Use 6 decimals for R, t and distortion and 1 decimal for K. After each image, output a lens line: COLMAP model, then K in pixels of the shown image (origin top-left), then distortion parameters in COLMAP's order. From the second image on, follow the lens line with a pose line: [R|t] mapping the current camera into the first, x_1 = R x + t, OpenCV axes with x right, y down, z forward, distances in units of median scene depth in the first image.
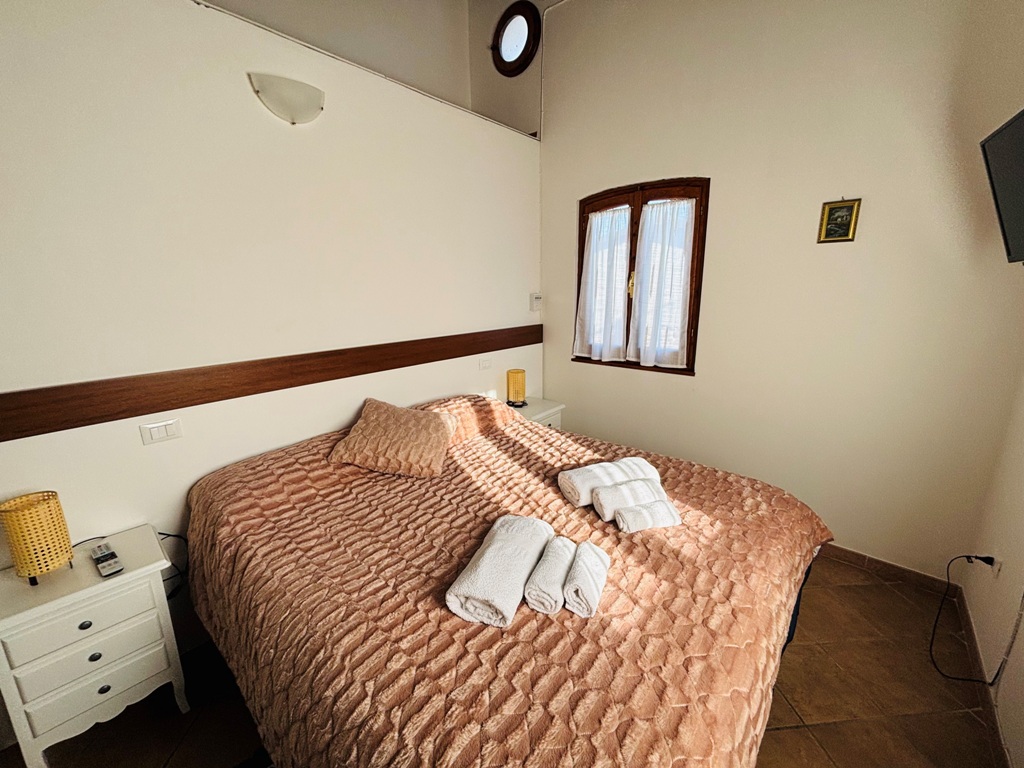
lens RADIAL K [[411.0, 0, 513.8], [0, 411.0, 383.9], [0, 0, 1]] dist [0.001053, -0.000162]
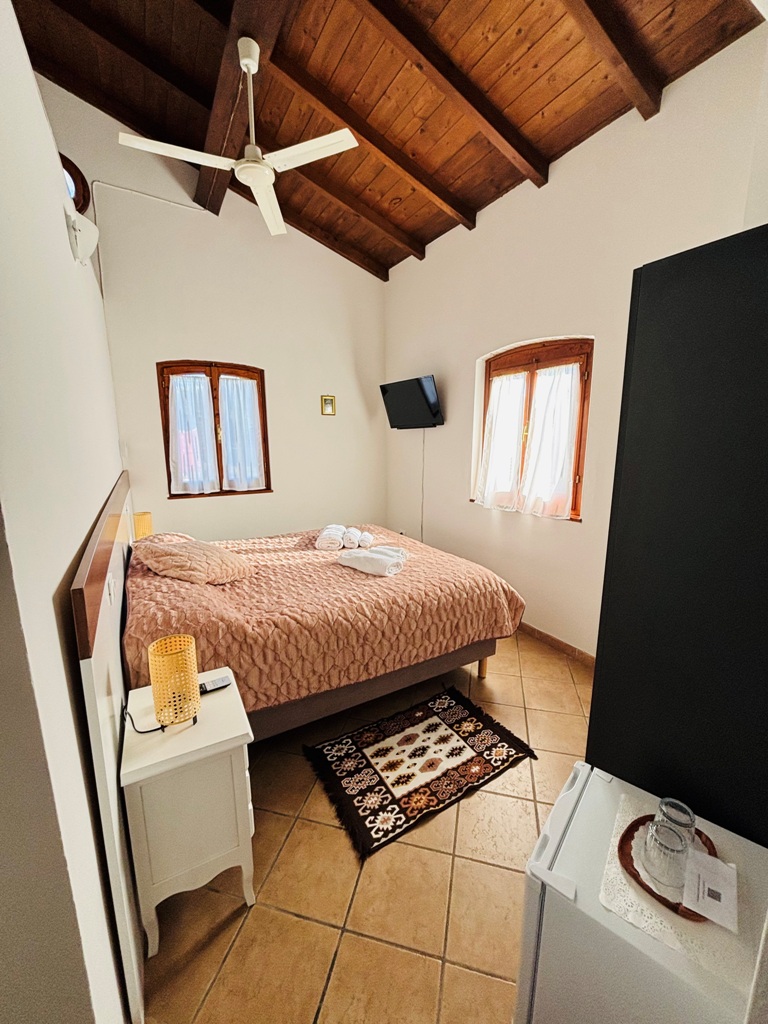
lens RADIAL K [[411.0, 0, 389.7], [0, 411.0, 512.6], [0, 0, 1]] dist [0.001053, -0.000162]
pose [[0.329300, -0.168494, 0.929070, -0.855252], [0.211462, 0.972117, 0.101350, -0.007539], [-0.920242, 0.163089, 0.355748, 0.045580]]
